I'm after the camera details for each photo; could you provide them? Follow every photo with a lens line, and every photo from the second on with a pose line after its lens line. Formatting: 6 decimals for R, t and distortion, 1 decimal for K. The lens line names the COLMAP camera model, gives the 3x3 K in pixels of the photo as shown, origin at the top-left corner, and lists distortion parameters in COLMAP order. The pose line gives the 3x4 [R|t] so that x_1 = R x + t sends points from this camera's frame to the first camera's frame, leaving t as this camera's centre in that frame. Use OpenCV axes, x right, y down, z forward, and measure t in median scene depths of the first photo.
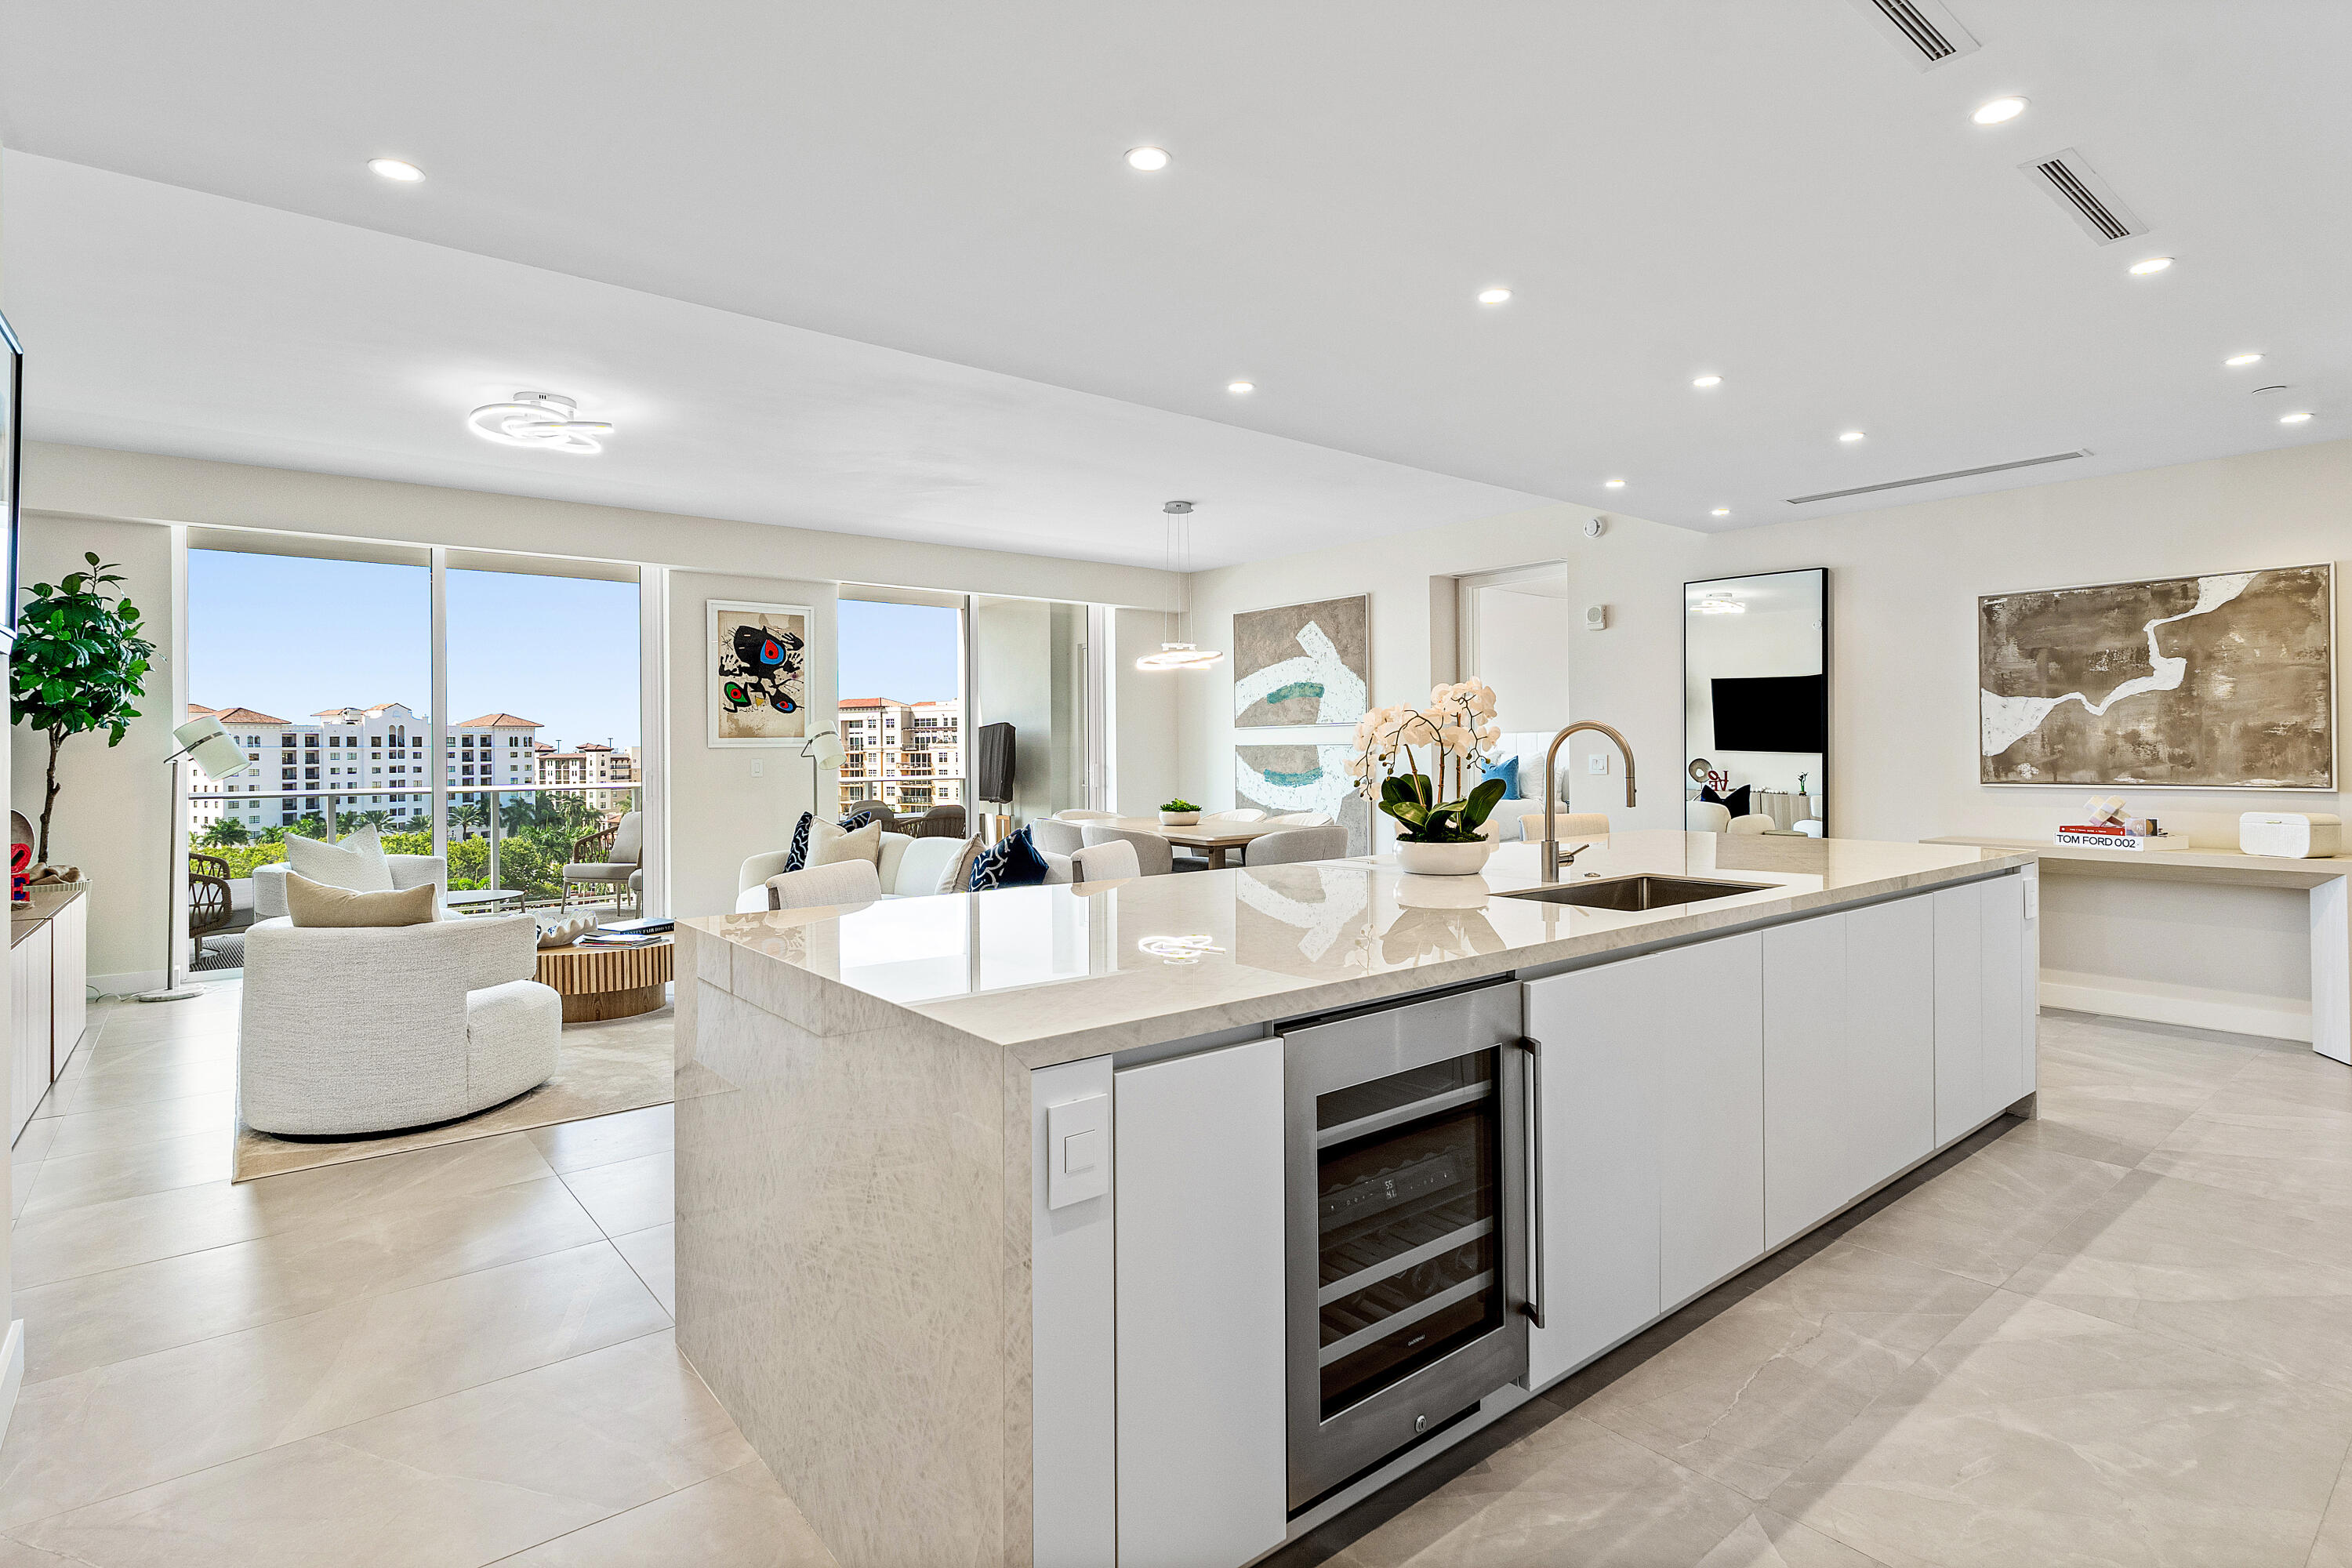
lens RADIAL K [[1164.6, 0, 1179.7], [0, 1164.6, 751.0], [0, 0, 1]] dist [0.012231, 0.000508]
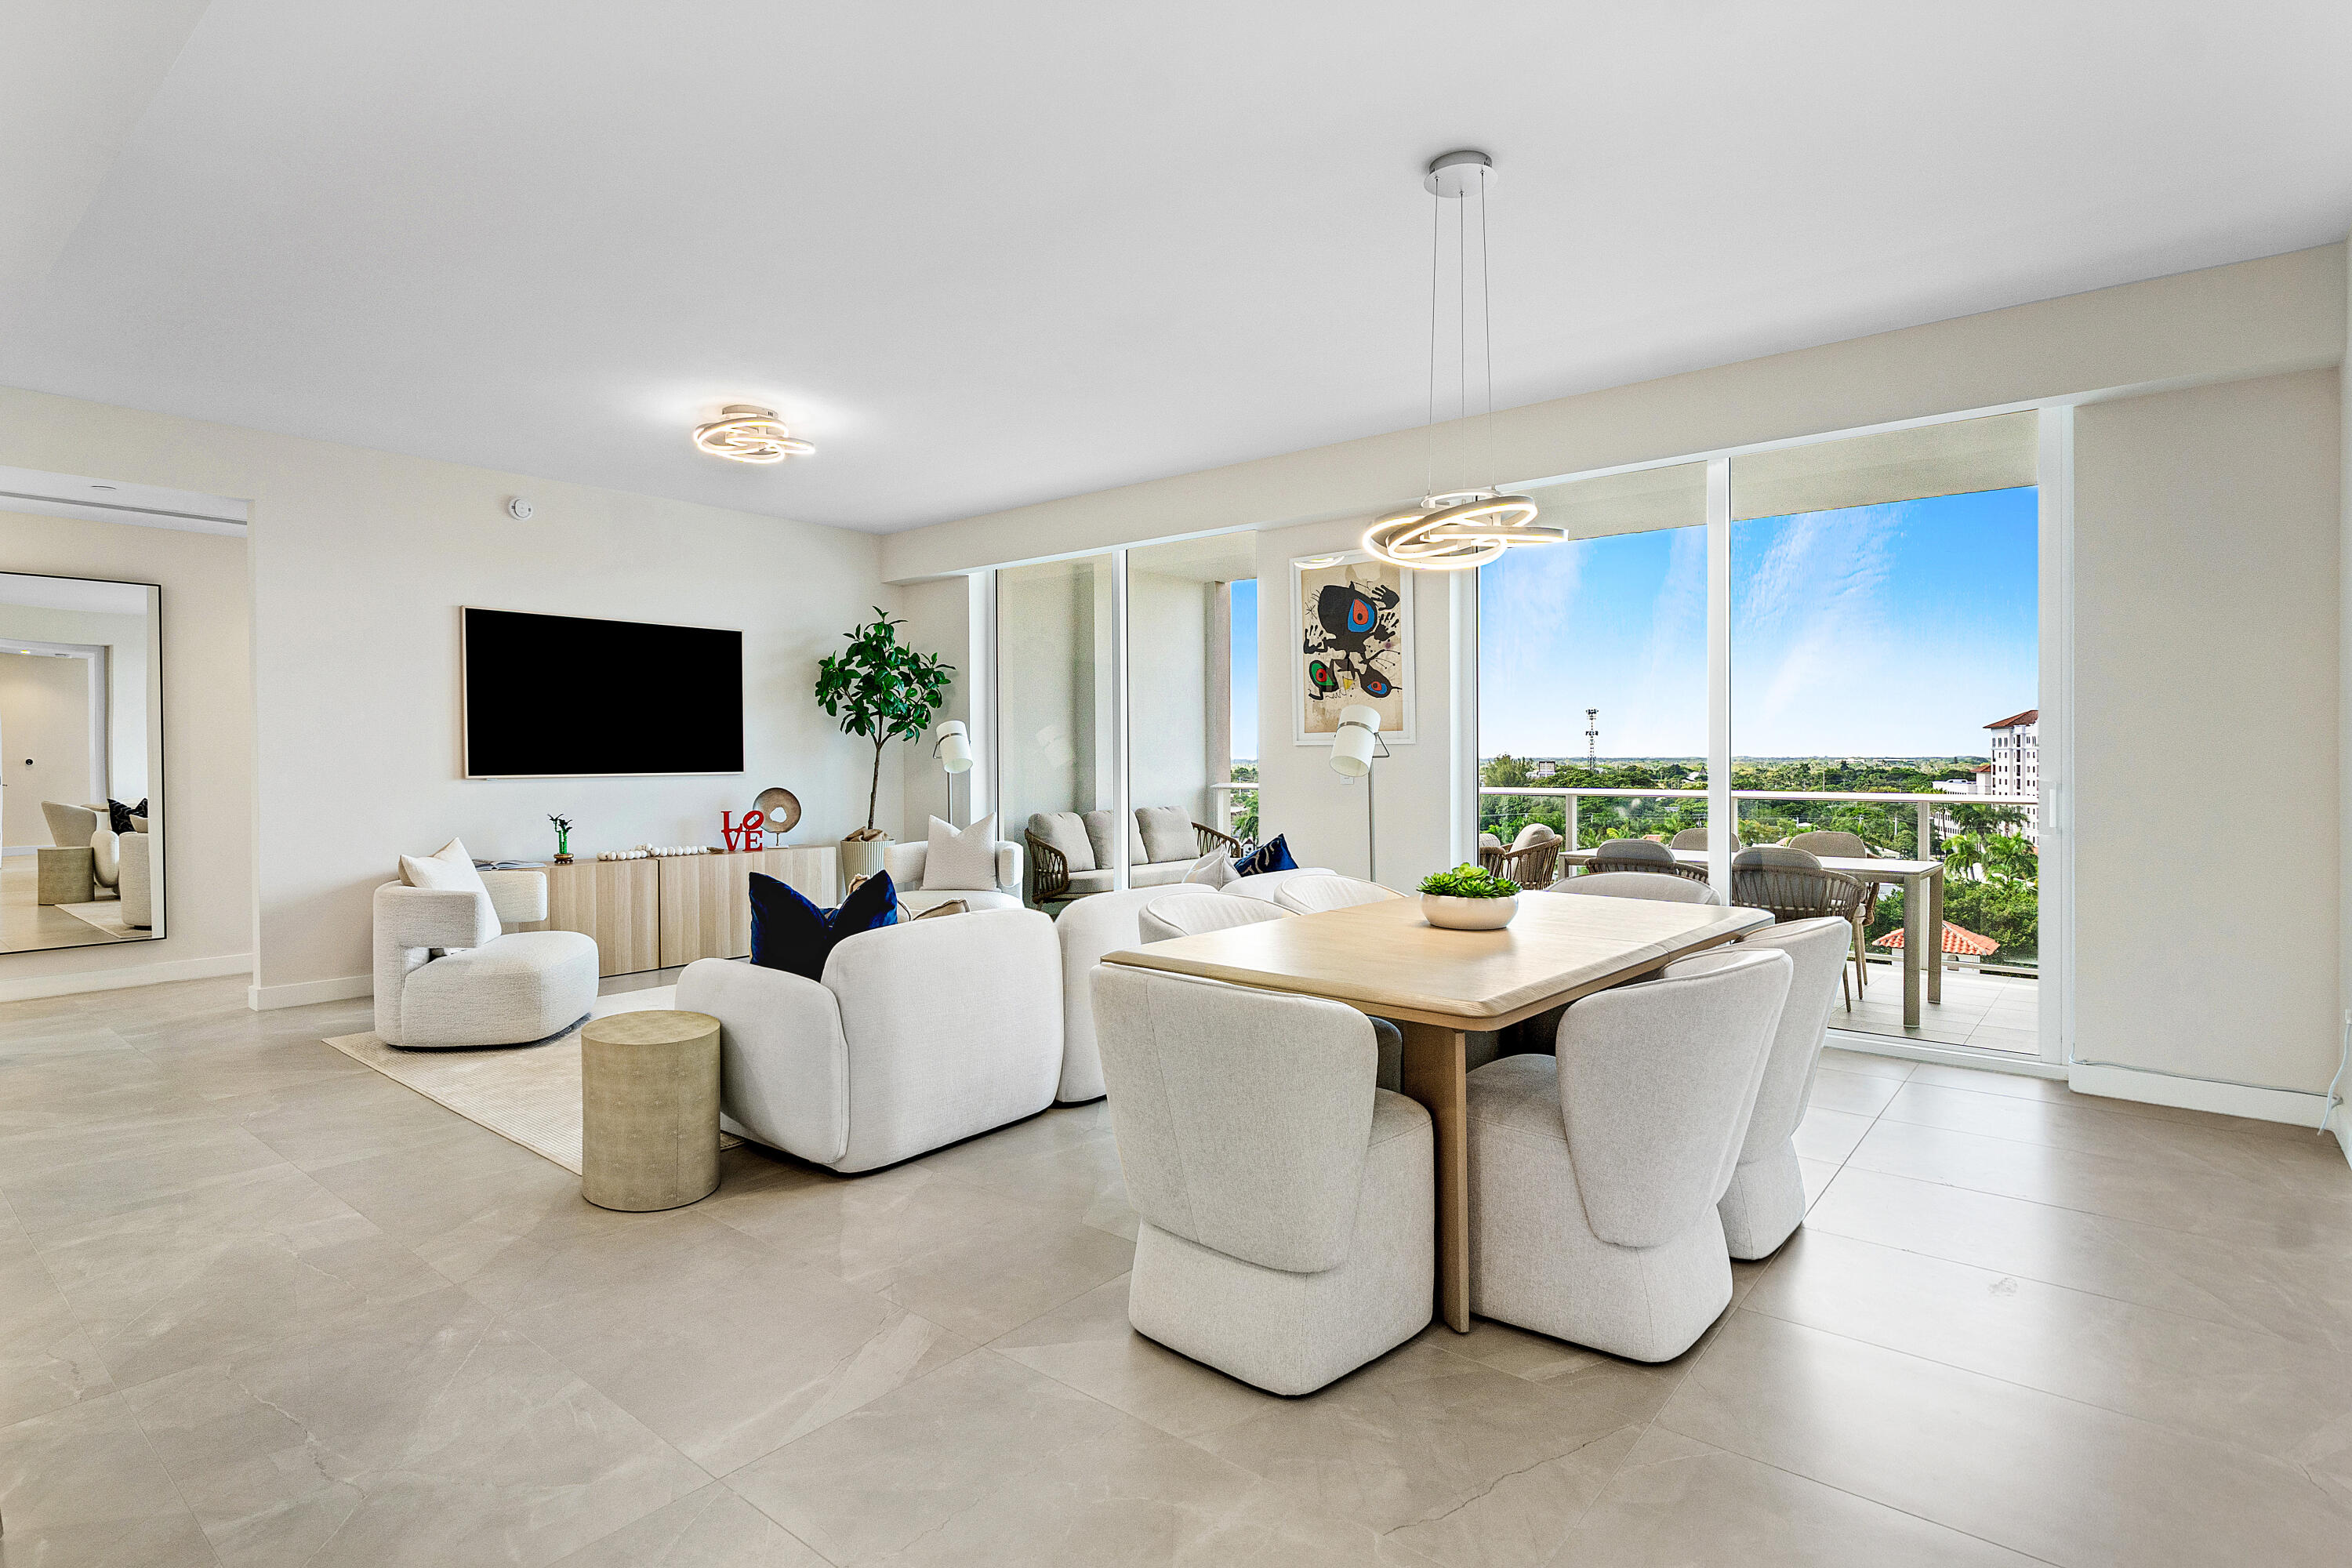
lens RADIAL K [[1181.4, 0, 1166.0], [0, 1181.4, 751.7], [0, 0, 1]] dist [0.007419, -0.000313]
pose [[0.190739, 0.004848, -0.981629, 0.402978], [-0.002662, 0.999987, 0.004421, -0.001602], [0.981637, 0.001770, 0.190749, 0.816733]]
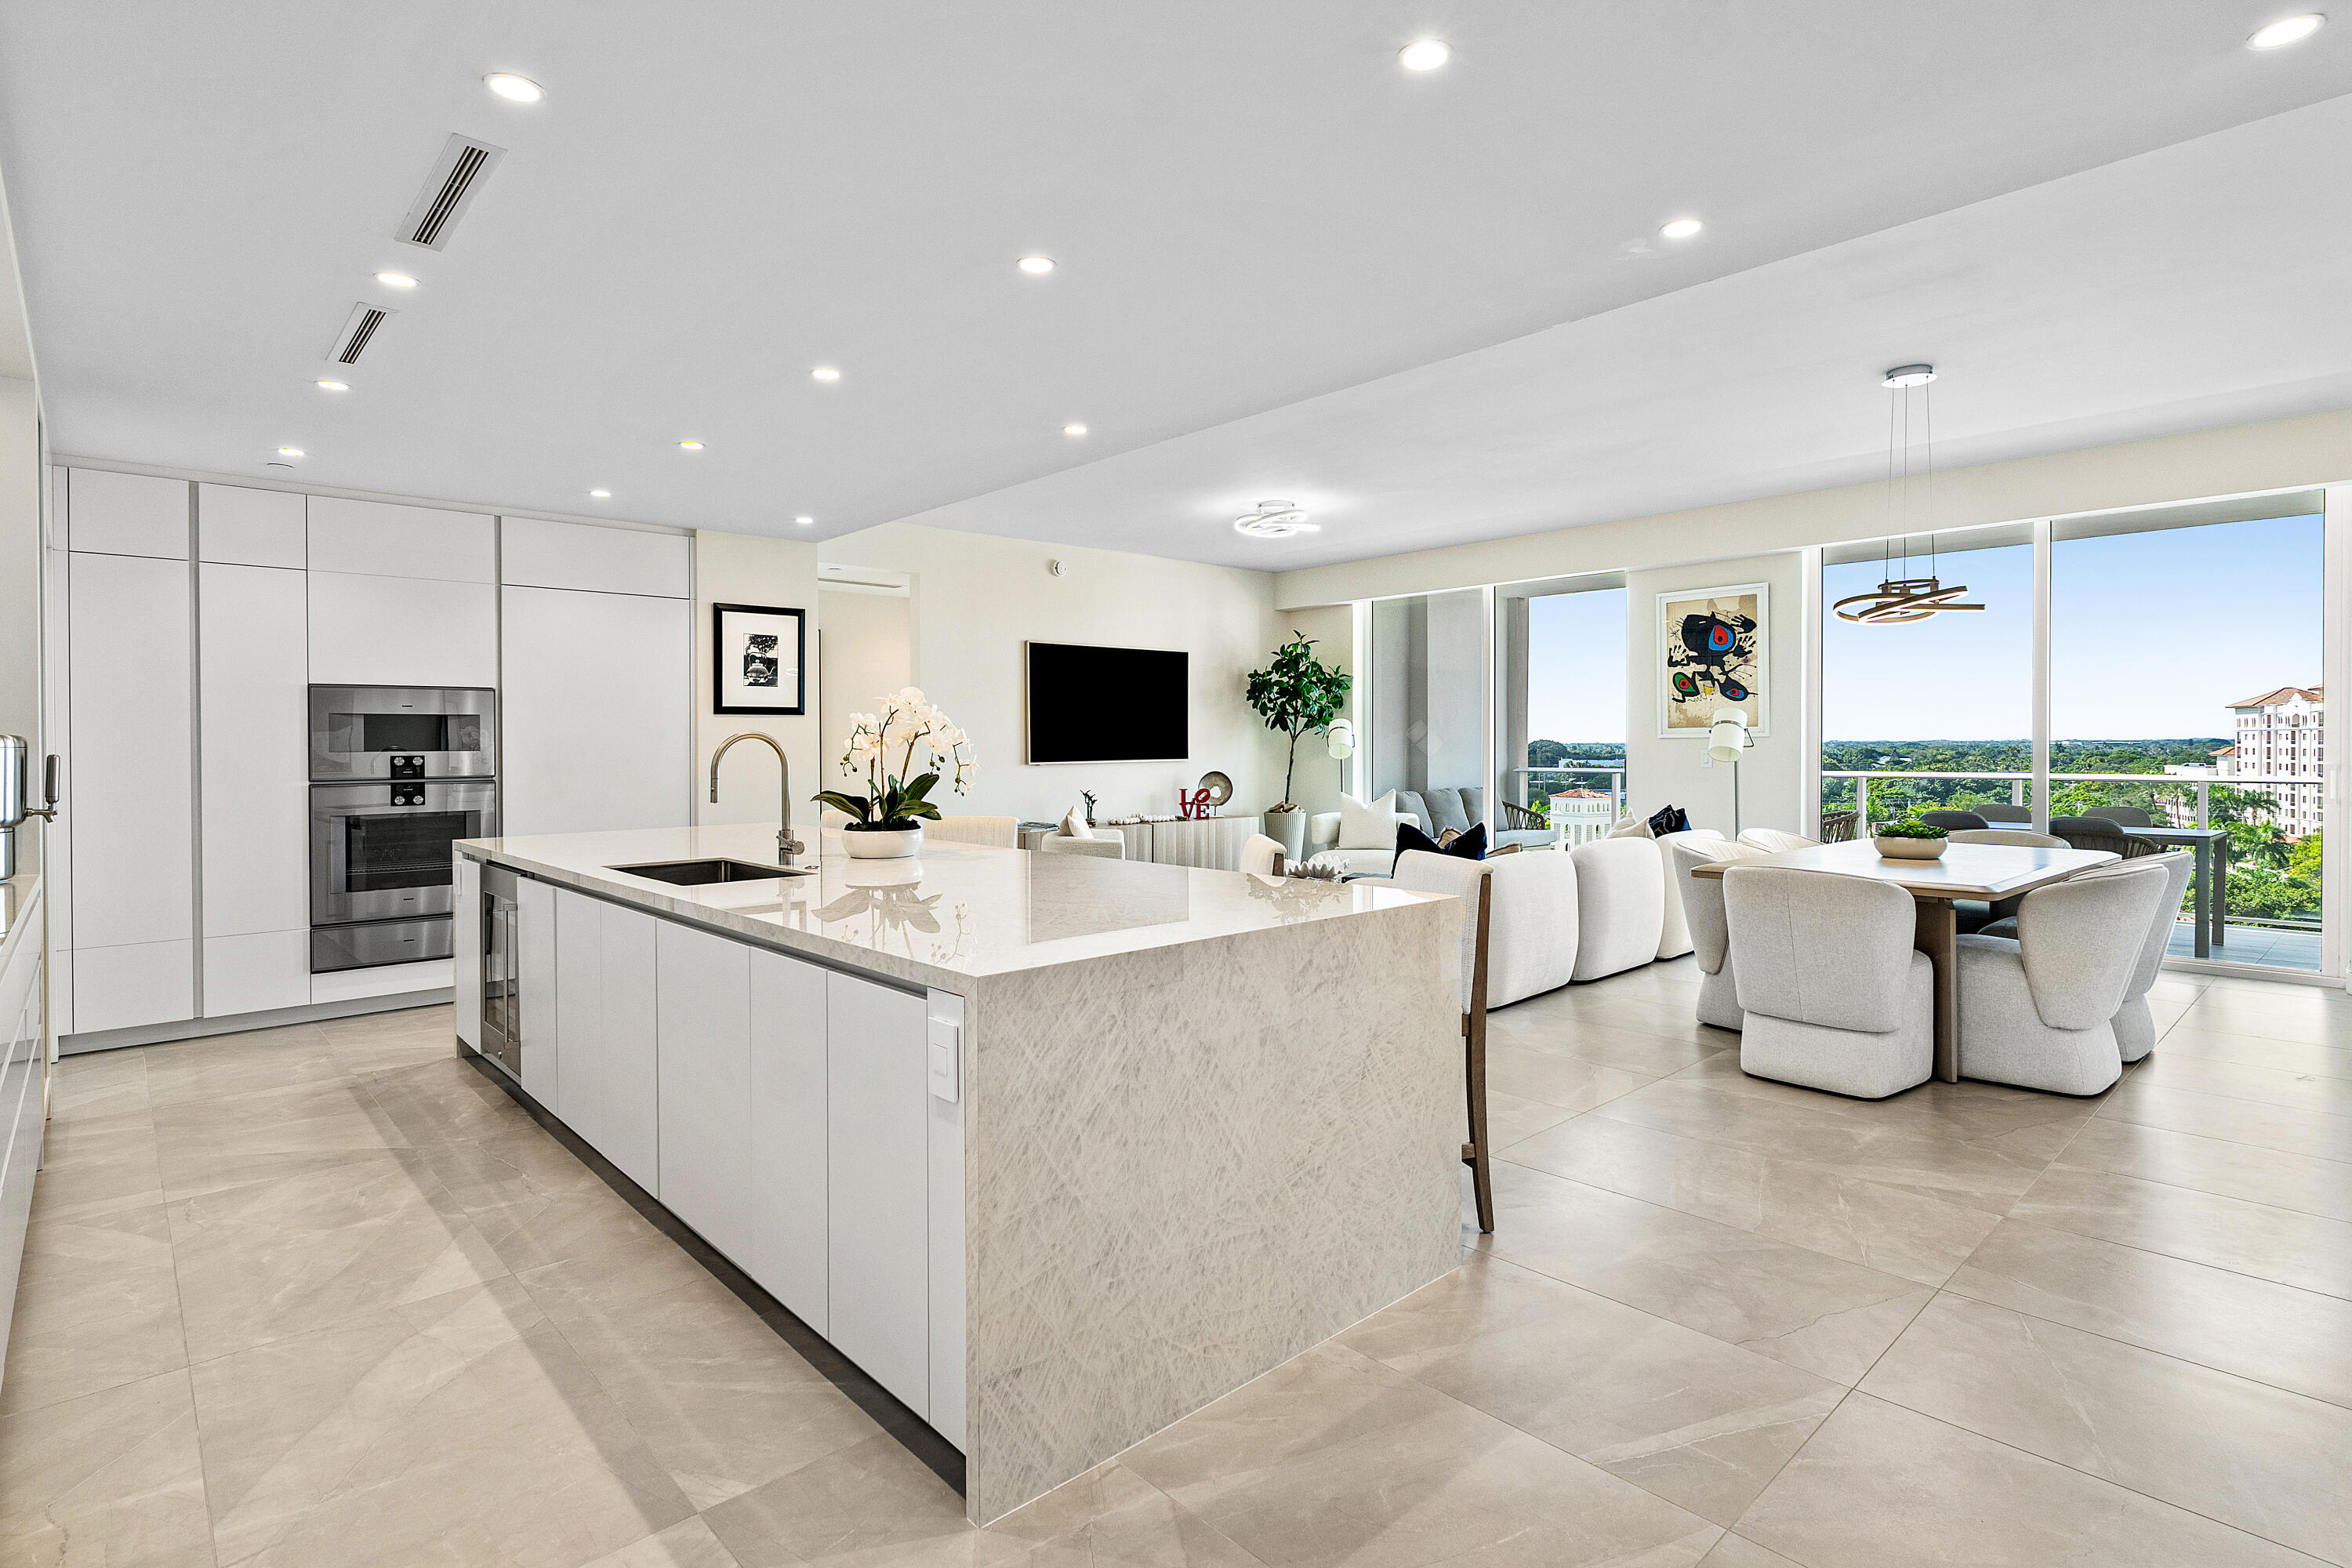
lens RADIAL K [[1145.6, 0, 1175.4], [0, 1145.6, 753.7], [0, 0, 1]] dist [0.017403, -0.000899]
pose [[0.061100, 0.018560, -0.997959, 0.630478], [0.002588, 0.999821, 0.018753, -0.009335], [0.998128, -0.003728, 0.061041, 0.549157]]
